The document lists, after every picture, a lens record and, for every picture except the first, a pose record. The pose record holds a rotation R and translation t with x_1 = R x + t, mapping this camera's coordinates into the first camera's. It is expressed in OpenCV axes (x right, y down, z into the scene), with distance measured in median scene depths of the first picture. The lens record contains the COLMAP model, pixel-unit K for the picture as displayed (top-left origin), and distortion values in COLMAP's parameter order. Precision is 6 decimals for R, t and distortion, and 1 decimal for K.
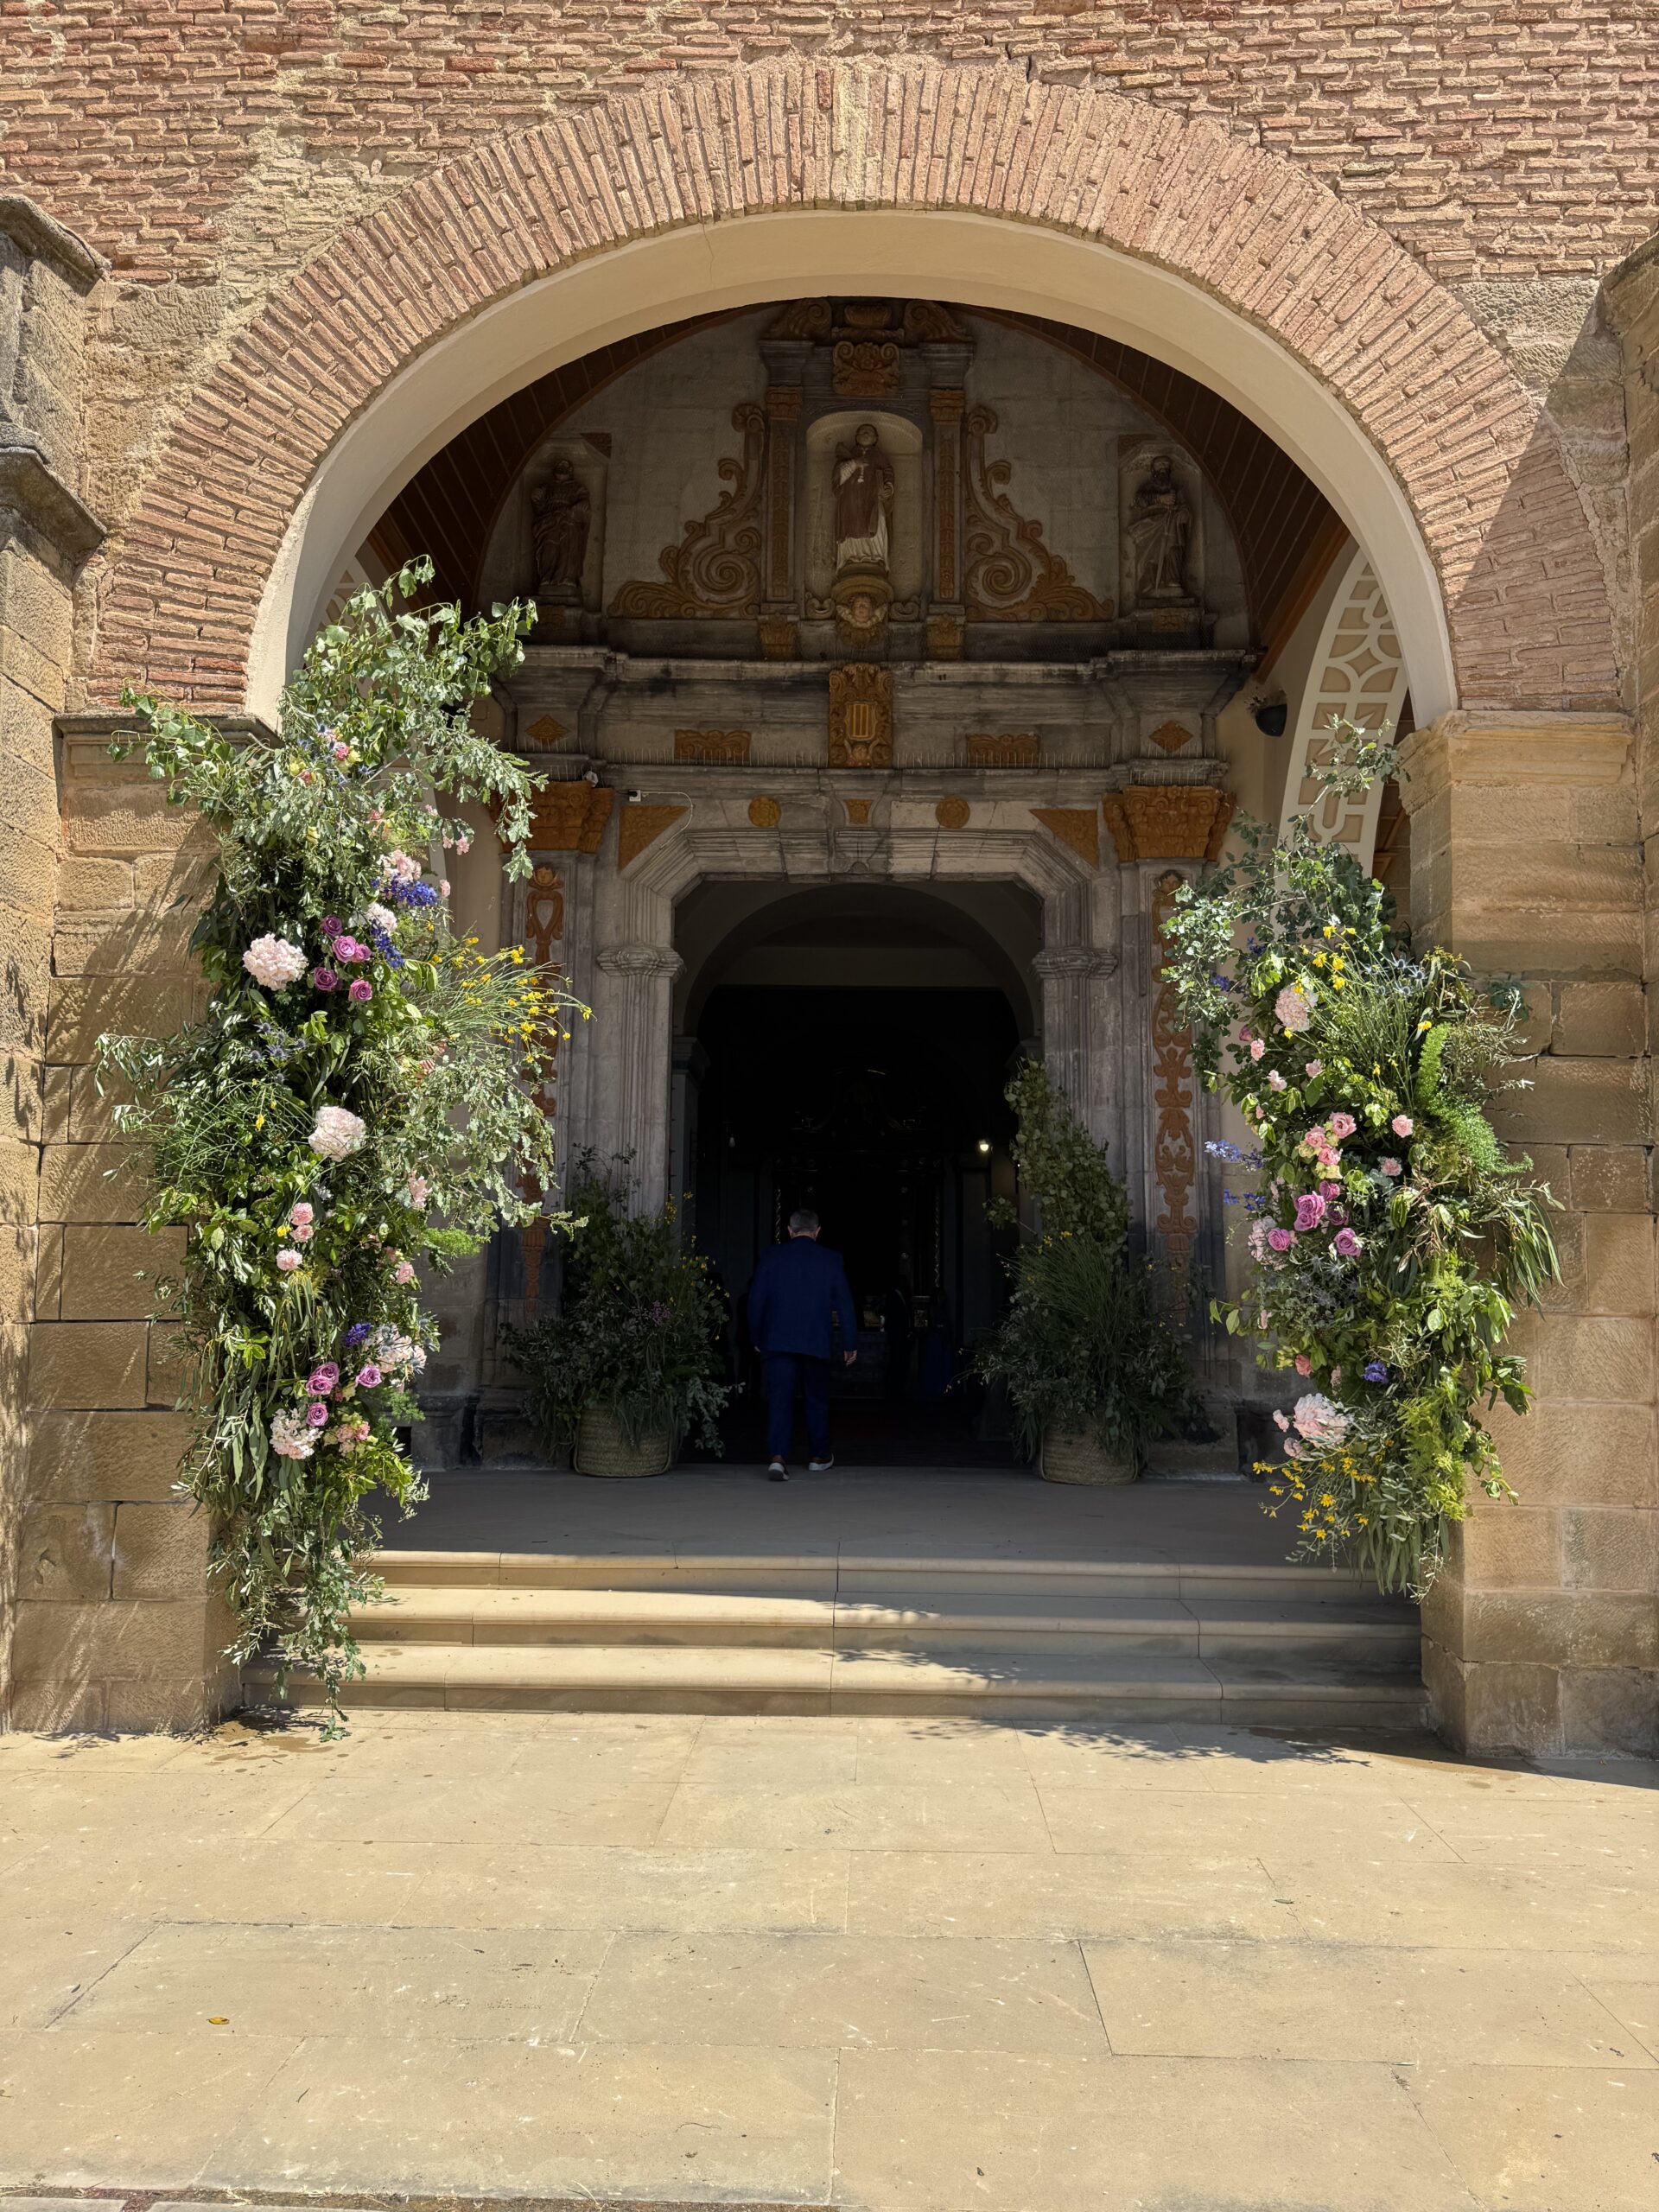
lens RADIAL K [[1583.0, 0, 836.0], [0, 1583.0, 1107.2], [0, 0, 1]] dist [-0.002026, -0.000175]
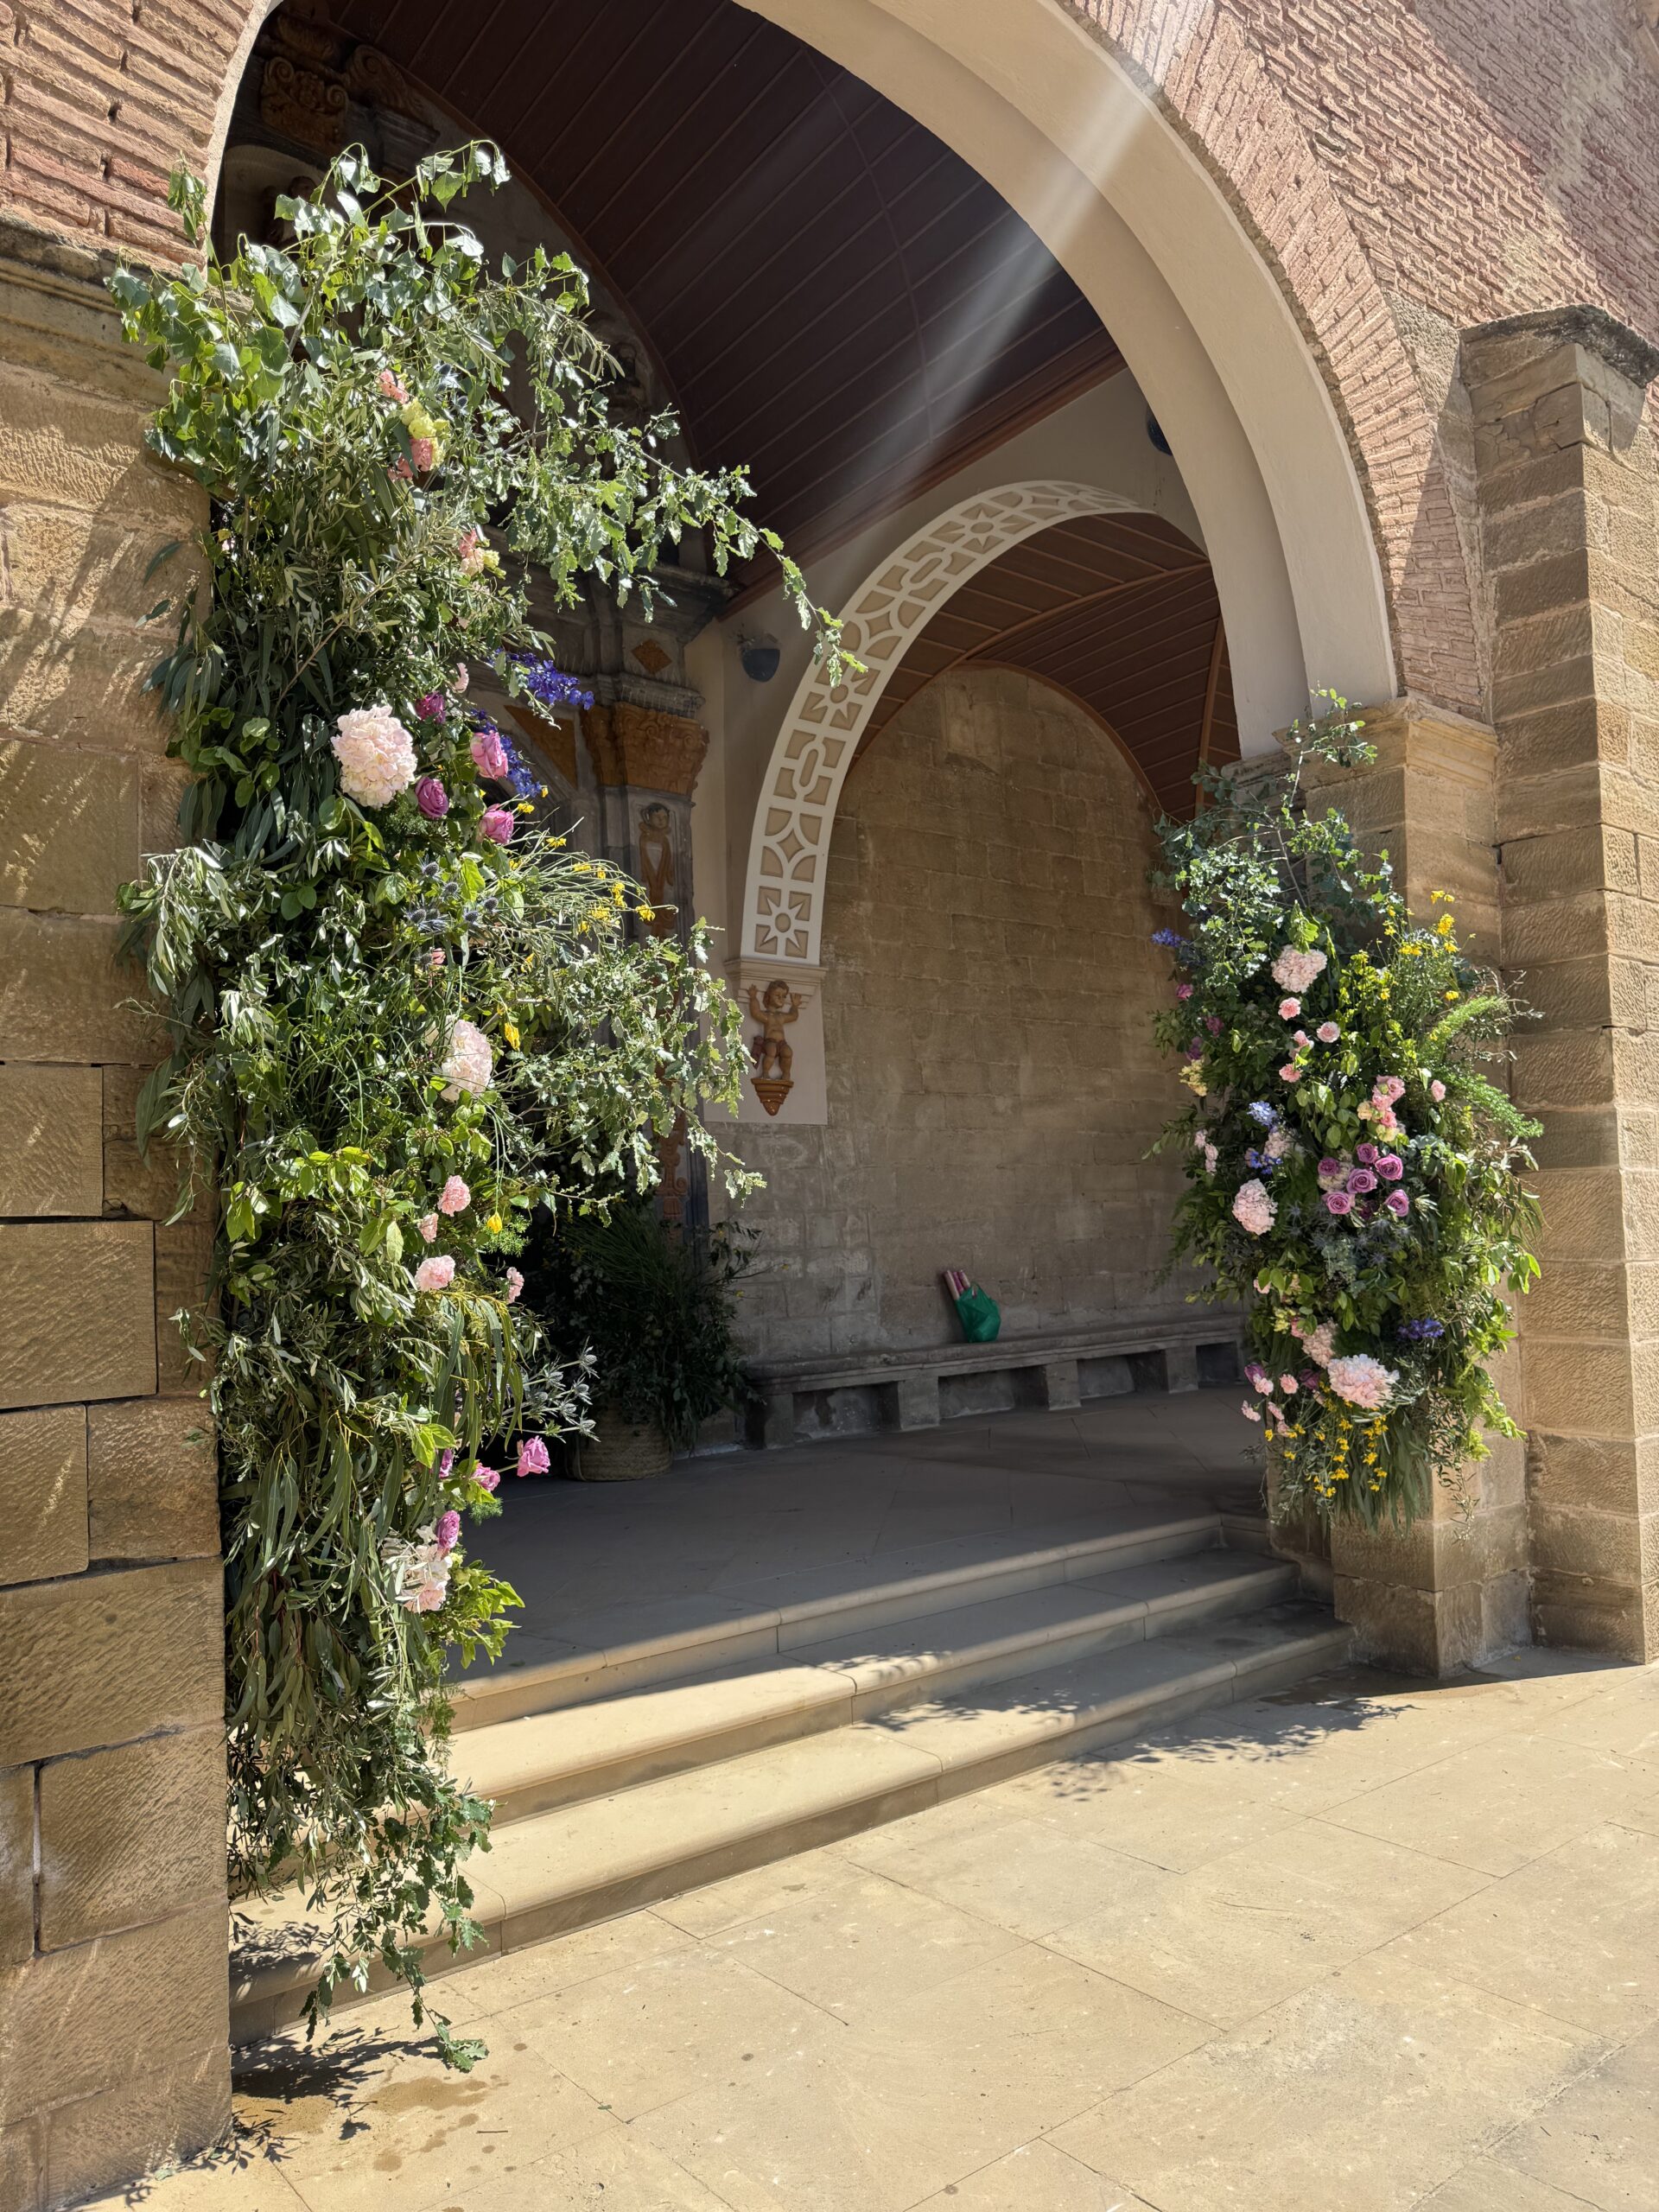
lens RADIAL K [[1583.0, 0, 829.6], [0, 1583.0, 1107.4], [0, 0, 1]] dist [-0.002026, -0.000175]
pose [[0.758355, 0.017271, 0.651613, -0.594102], [-0.037356, 0.999158, 0.016992, 0.019065], [-0.650771, -0.037227, 0.758361, 0.449771]]
